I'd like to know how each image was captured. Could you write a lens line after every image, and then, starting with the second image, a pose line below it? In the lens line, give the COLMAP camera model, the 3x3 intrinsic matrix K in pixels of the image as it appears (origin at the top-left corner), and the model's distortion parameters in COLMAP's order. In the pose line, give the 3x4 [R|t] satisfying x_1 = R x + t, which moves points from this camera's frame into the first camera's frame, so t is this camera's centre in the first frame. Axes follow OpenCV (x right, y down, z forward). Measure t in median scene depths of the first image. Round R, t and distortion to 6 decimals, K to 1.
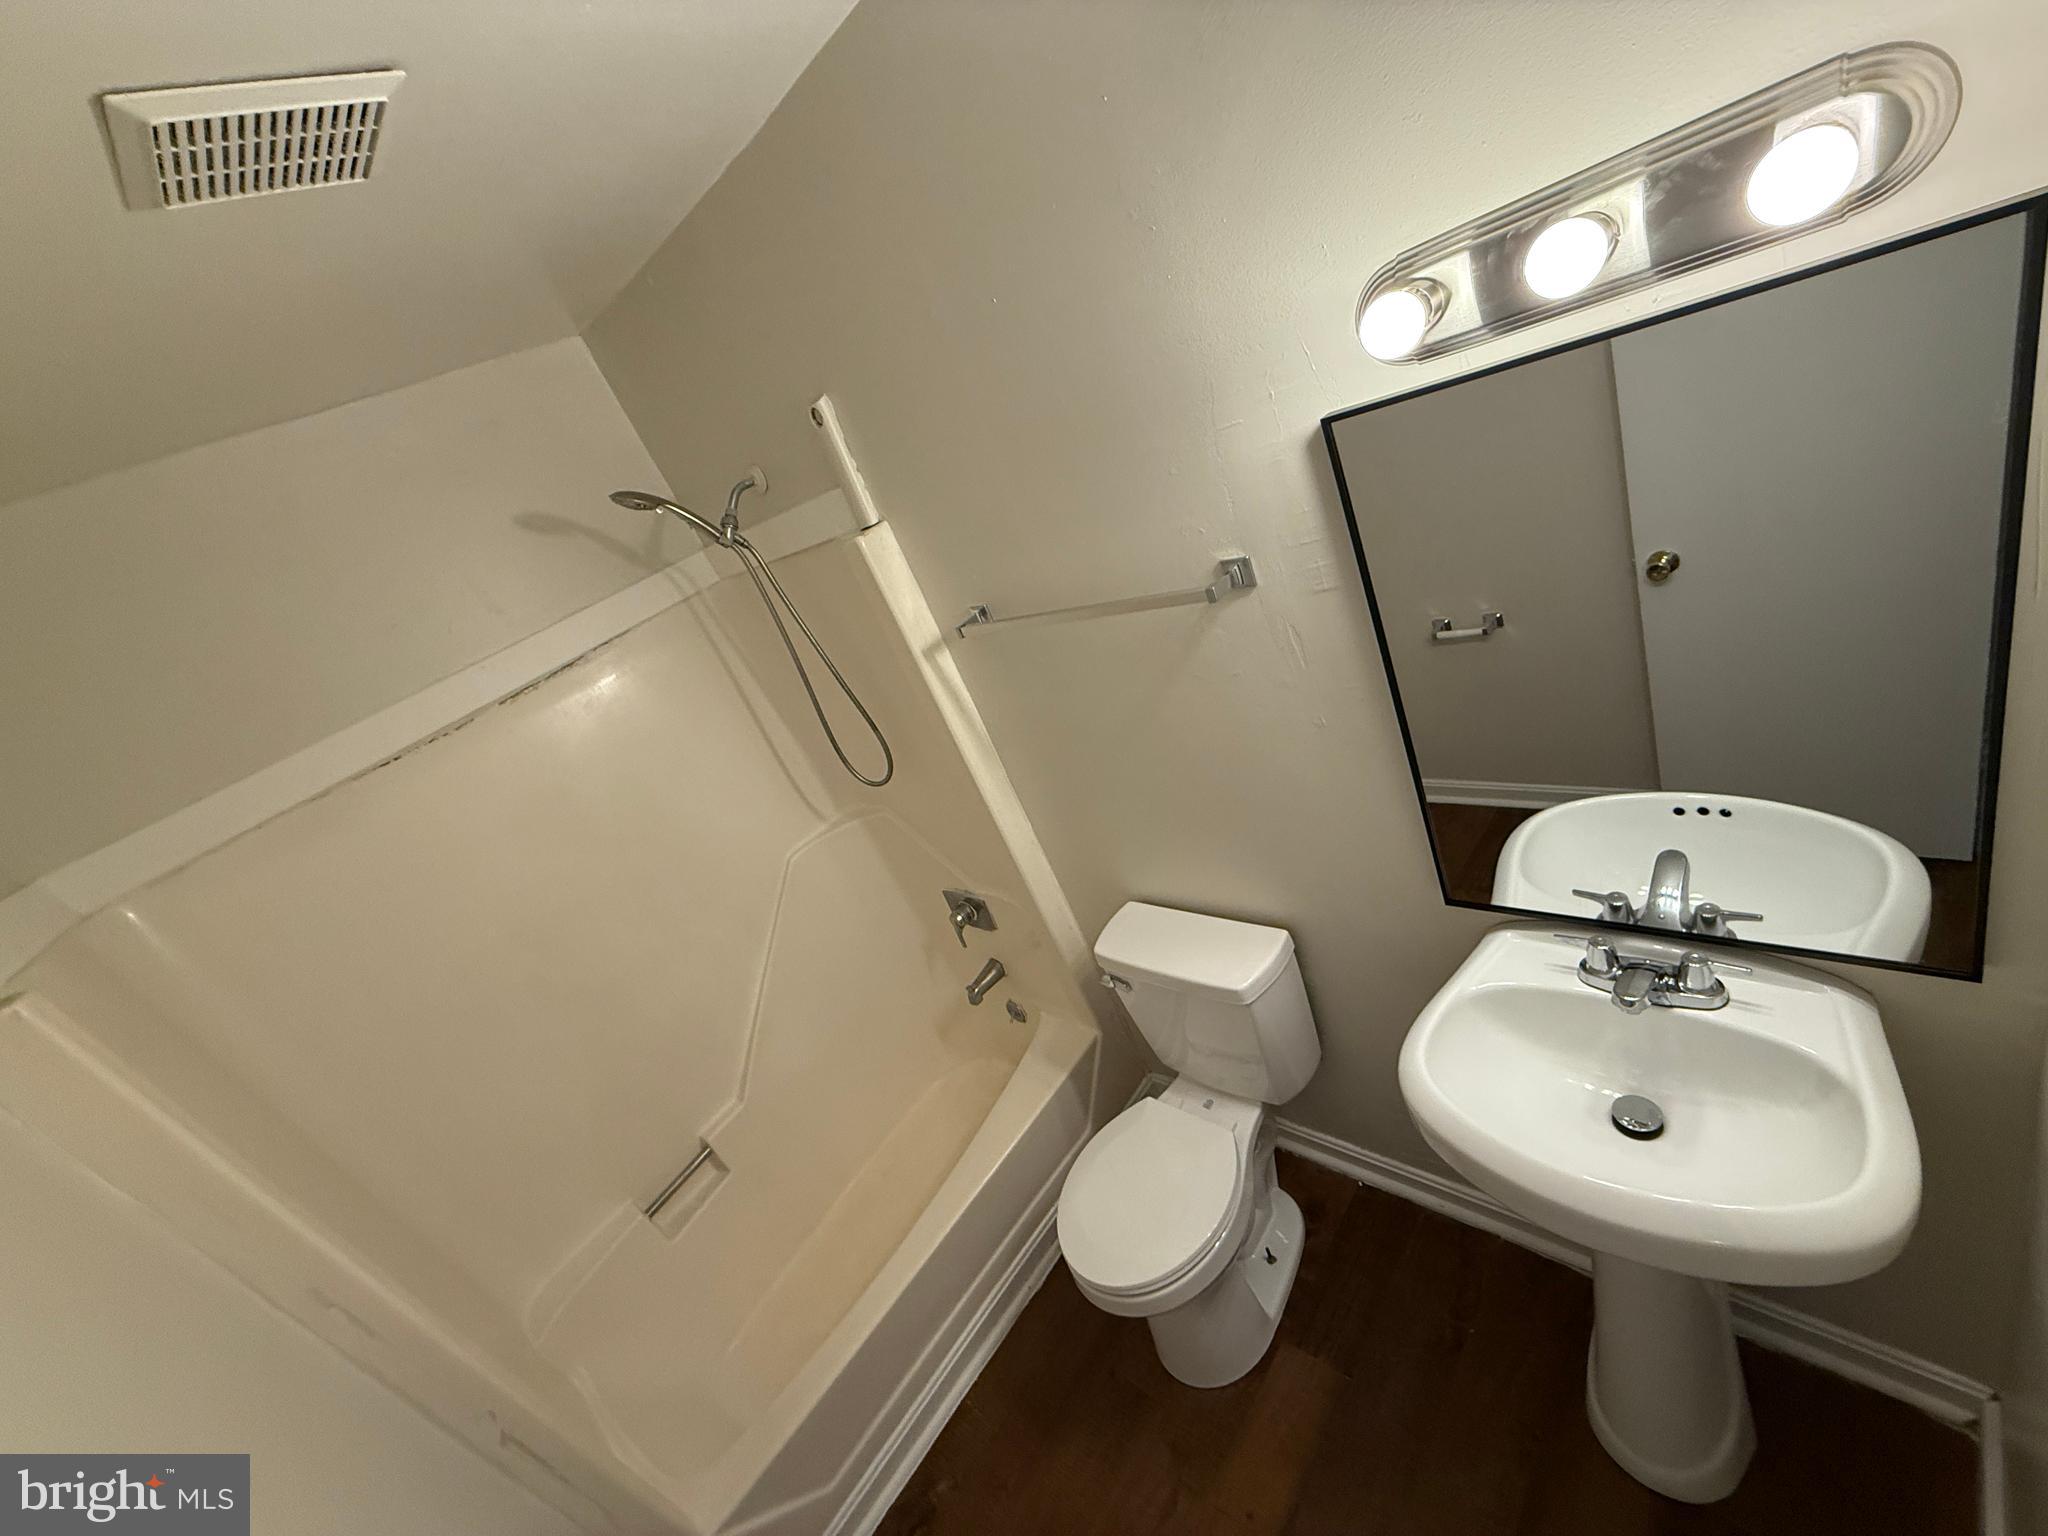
lens RADIAL K [[815.1, 0, 1018.4], [0, 815.1, 766.1], [0, 0, 1]] dist [0.000564, -0.000225]
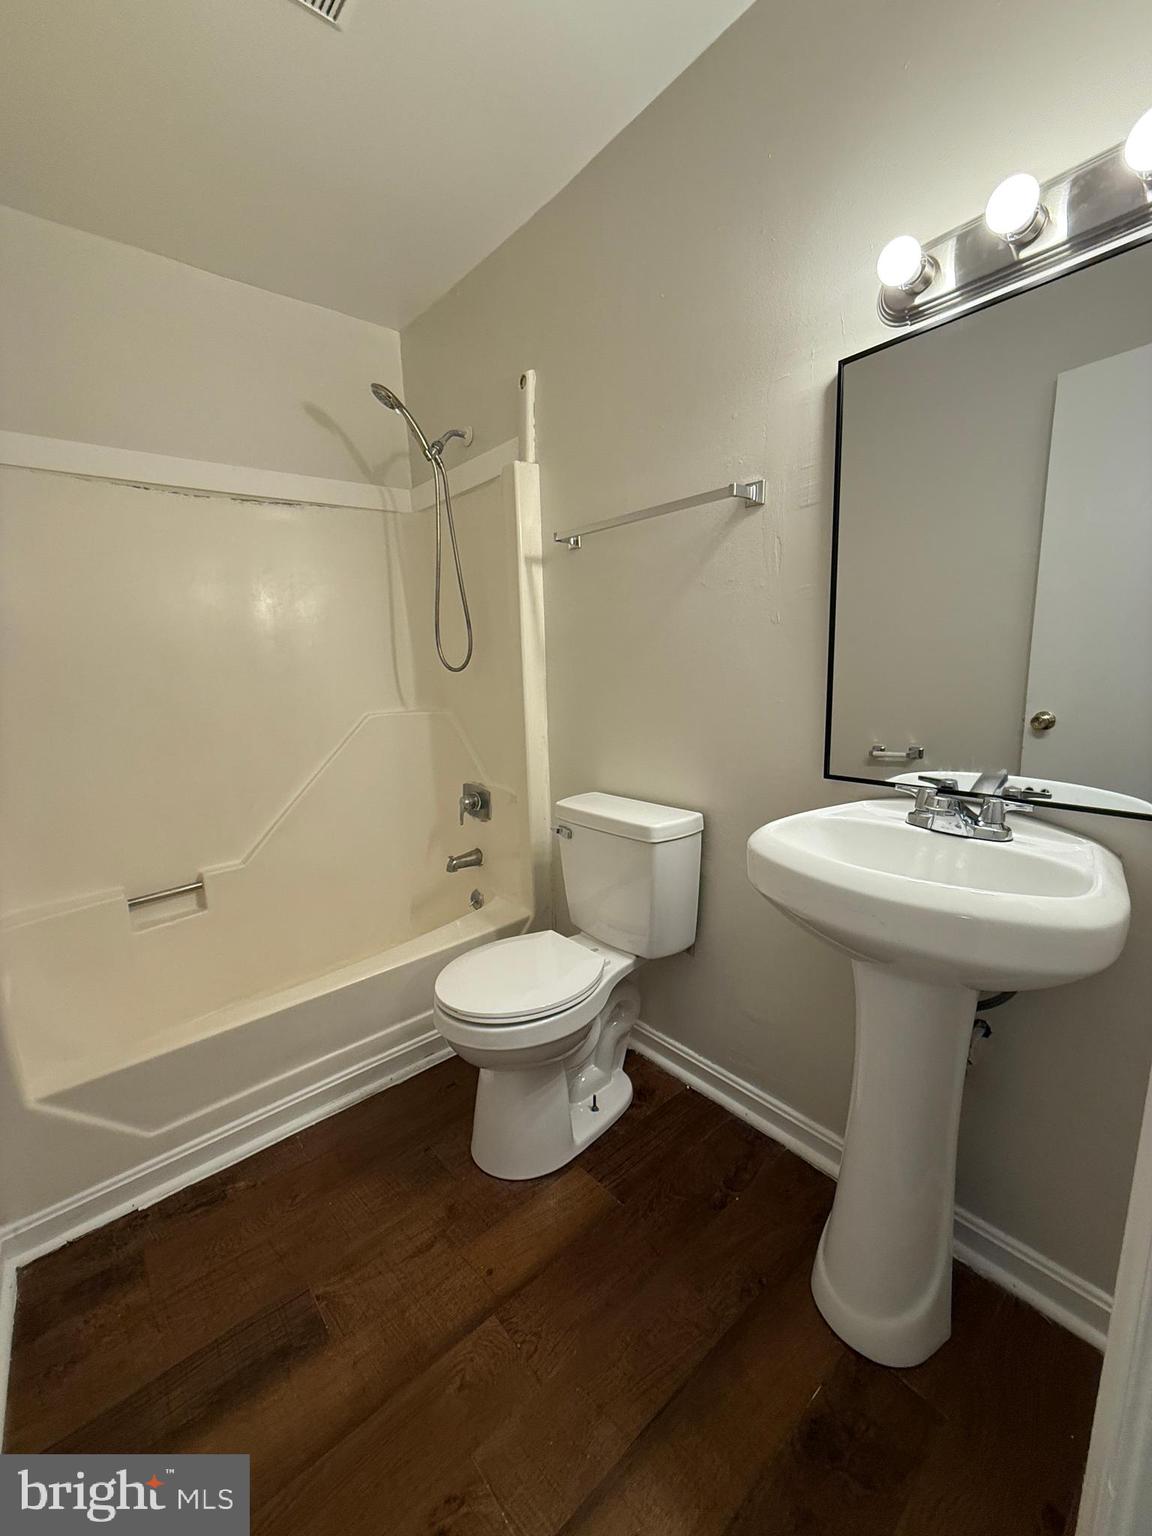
lens RADIAL K [[611.3, 0, 578.9], [0, 611.3, 769.7], [0, 0, 1]] dist [0.000564, -0.000225]
pose [[0.925045, 0.378034, -0.037162, 0.141336], [-0.376625, 0.900042, -0.219265, 0.375305], [-0.049442, 0.216826, 0.974957, 0.050278]]
